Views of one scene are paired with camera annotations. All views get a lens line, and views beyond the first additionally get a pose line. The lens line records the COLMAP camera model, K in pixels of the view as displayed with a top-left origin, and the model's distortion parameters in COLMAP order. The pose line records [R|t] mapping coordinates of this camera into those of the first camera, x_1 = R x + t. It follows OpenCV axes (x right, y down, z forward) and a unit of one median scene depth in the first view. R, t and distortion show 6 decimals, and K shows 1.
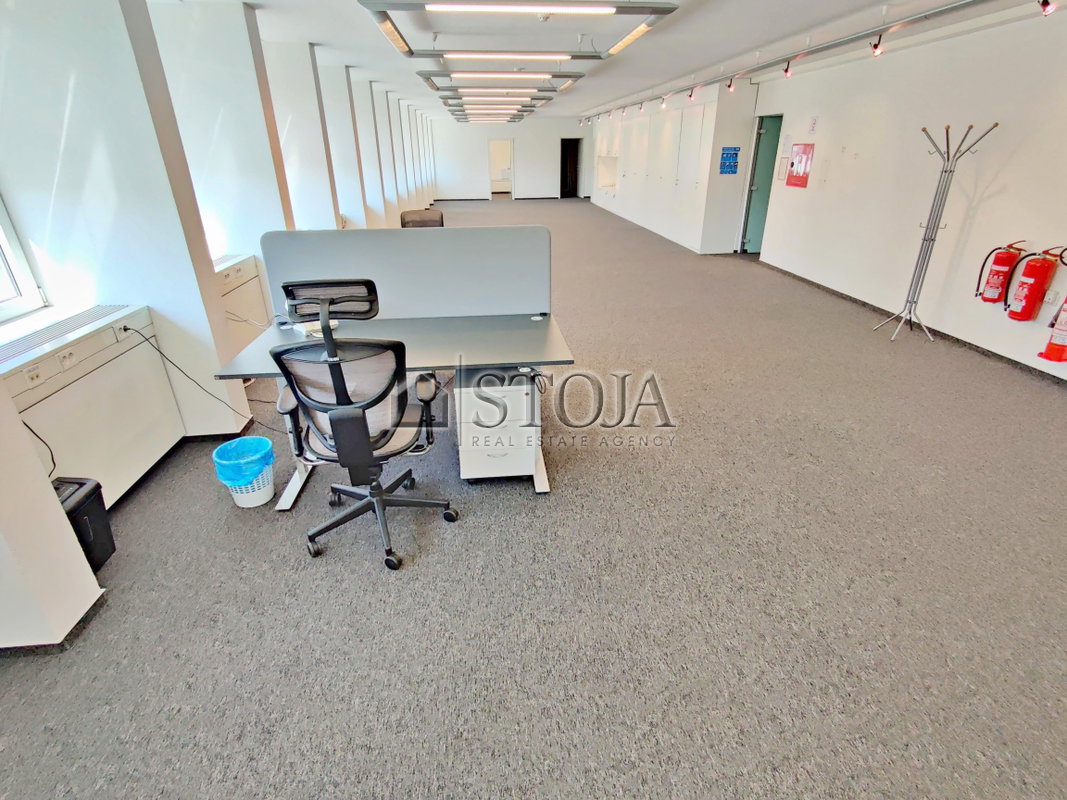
lens RADIAL K [[530.8, 0, 533.5], [0, 530.8, 400.0], [0, 0, 1]] dist [0.021411, -0.000020]
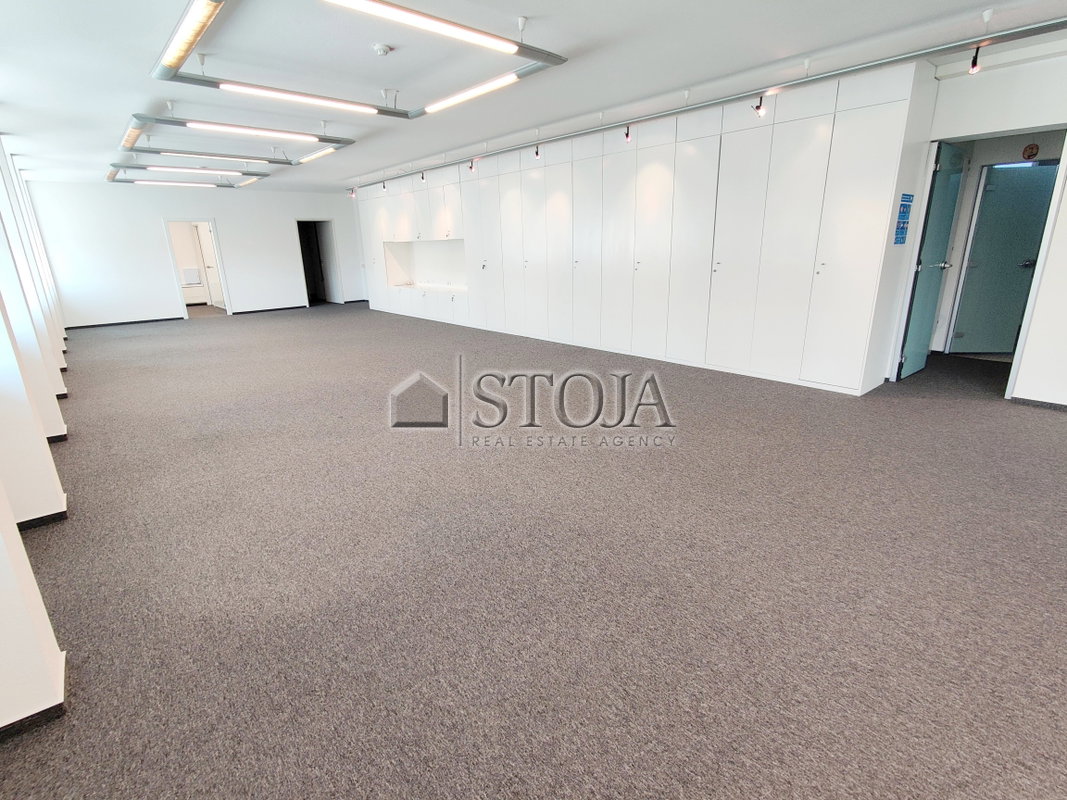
lens RADIAL K [[530.8, 0, 533.5], [0, 530.8, 400.0], [0, 0, 1]] dist [0.021411, -0.000020]
pose [[0.821303, -0.177792, 0.542080, -0.118221], [0.261682, 0.961746, -0.081040, -0.165283], [-0.506935, 0.208411, 0.836410, 0.389792]]
